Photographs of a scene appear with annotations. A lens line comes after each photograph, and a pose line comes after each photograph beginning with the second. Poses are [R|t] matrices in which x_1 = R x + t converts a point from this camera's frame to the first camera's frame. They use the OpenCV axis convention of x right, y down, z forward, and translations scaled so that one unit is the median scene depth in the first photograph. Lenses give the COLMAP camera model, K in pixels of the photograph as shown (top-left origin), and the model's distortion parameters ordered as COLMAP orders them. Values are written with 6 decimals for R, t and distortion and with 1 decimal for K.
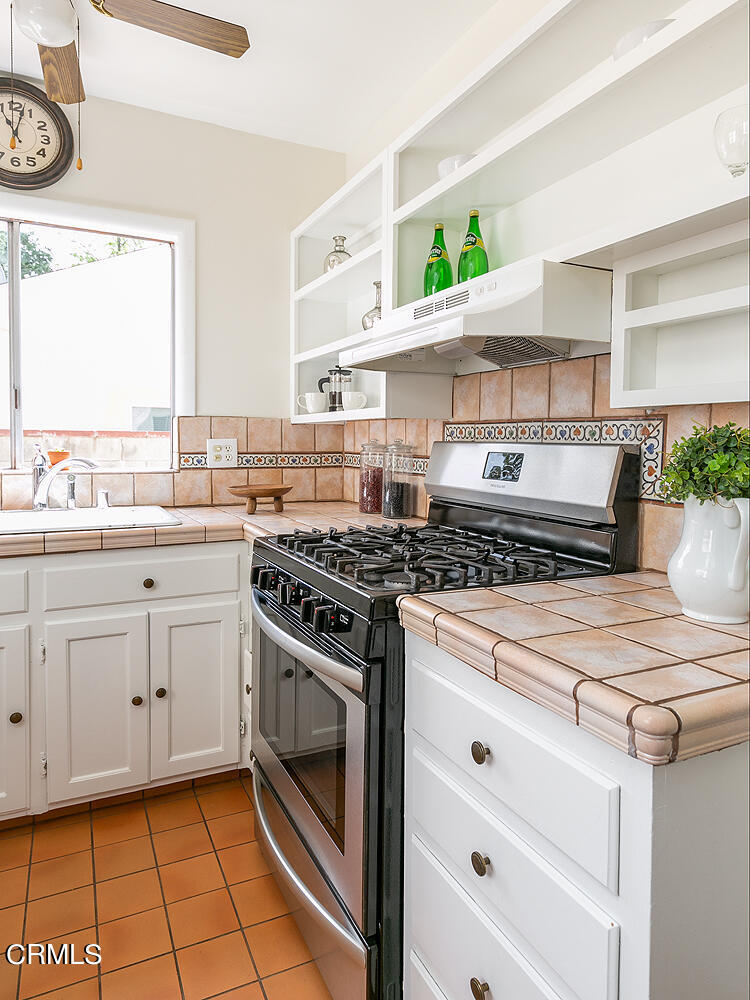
lens RADIAL K [[595.5, 0, 376.7], [0, 595.5, 469.6], [0, 0, 1]] dist [0.001707, -0.001017]
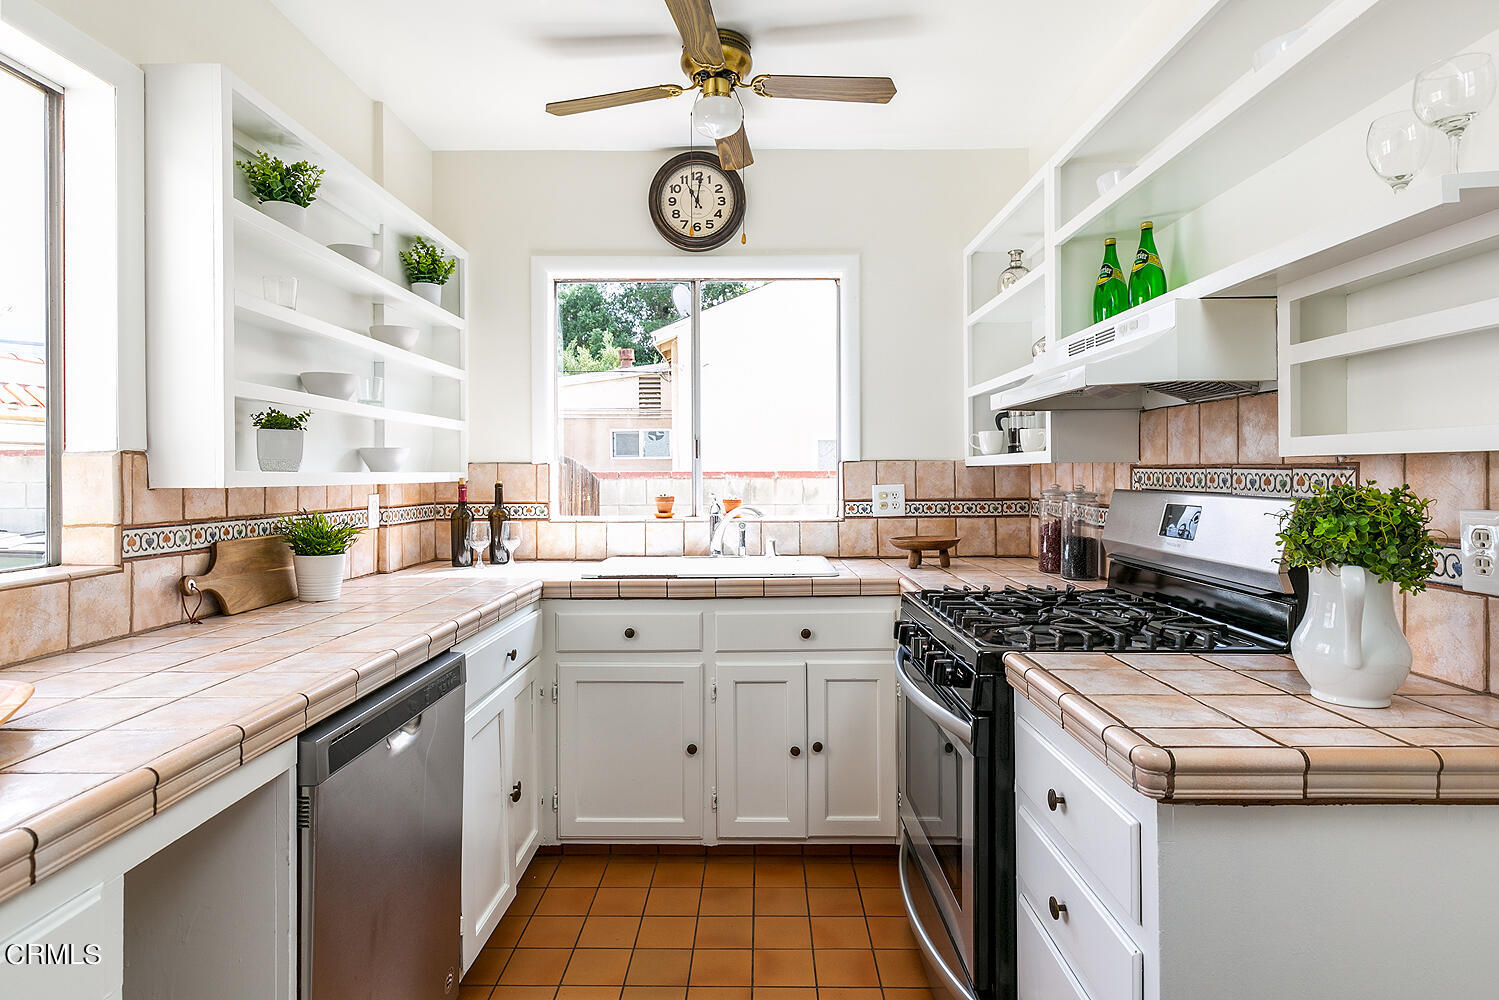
lens RADIAL K [[839.9, 0, 751.2], [0, 839.9, 474.4], [0, 0, 1]] dist [0.001147, 0.000184]
pose [[0.880036, -0.015758, -0.474645, 0.211711], [-0.003754, 0.999187, -0.040132, -0.019211], [0.474892, 0.037100, 0.879262, -0.294975]]
